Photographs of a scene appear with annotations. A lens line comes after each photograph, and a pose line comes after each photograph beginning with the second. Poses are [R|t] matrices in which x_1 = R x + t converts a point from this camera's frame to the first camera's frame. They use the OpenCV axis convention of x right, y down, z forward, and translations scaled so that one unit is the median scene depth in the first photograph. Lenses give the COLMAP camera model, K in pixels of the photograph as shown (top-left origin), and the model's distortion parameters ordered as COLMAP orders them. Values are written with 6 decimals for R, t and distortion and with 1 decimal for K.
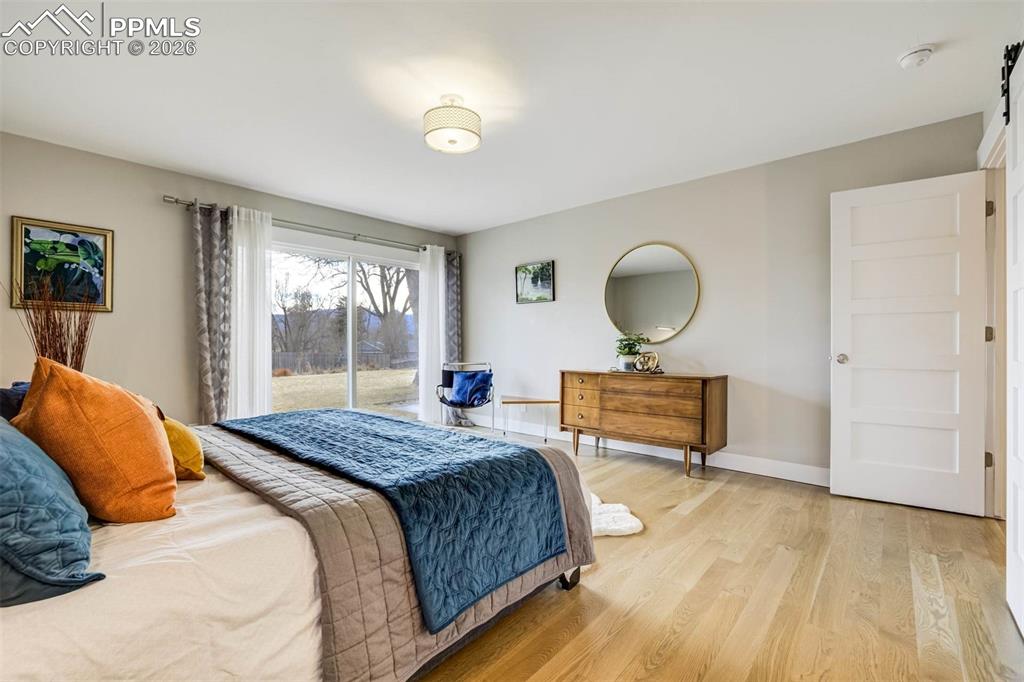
lens RADIAL K [[439.6, 0, 523.9], [0, 439.6, 343.7], [0, 0, 1]] dist [-0.035244, 0.007311]
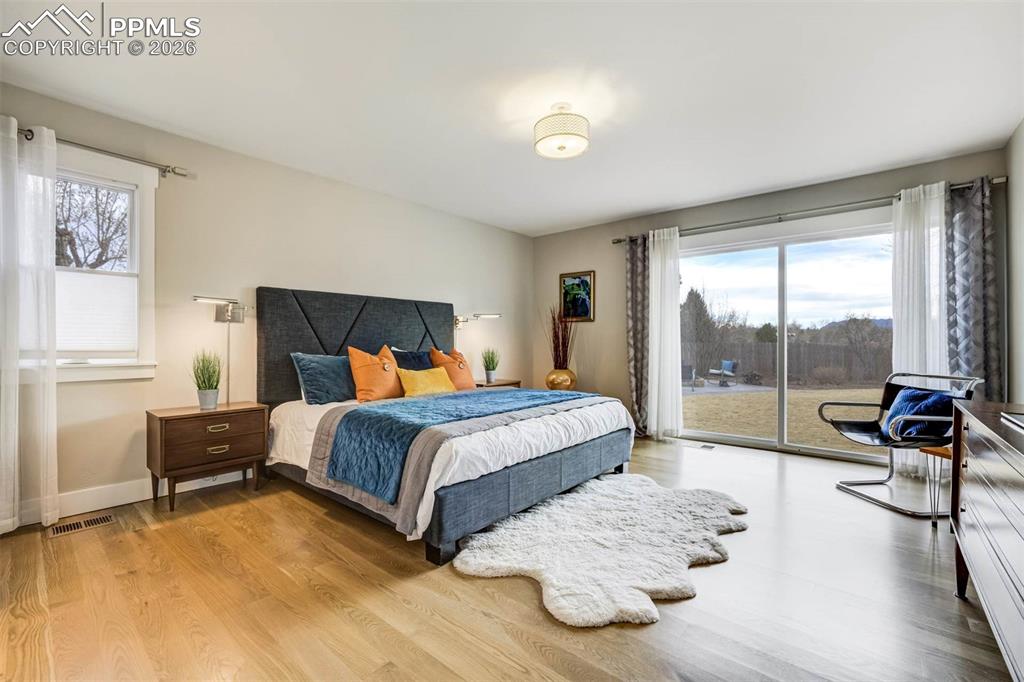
lens RADIAL K [[439.6, 0, 503.7], [0, 439.6, 338.8], [0, 0, 1]] dist [-0.035244, 0.007311]
pose [[-0.021743, -0.004359, -0.999754, 0.723162], [-0.002797, 0.999987, -0.004299, 0.000188], [0.999760, 0.002703, -0.021755, 0.722660]]
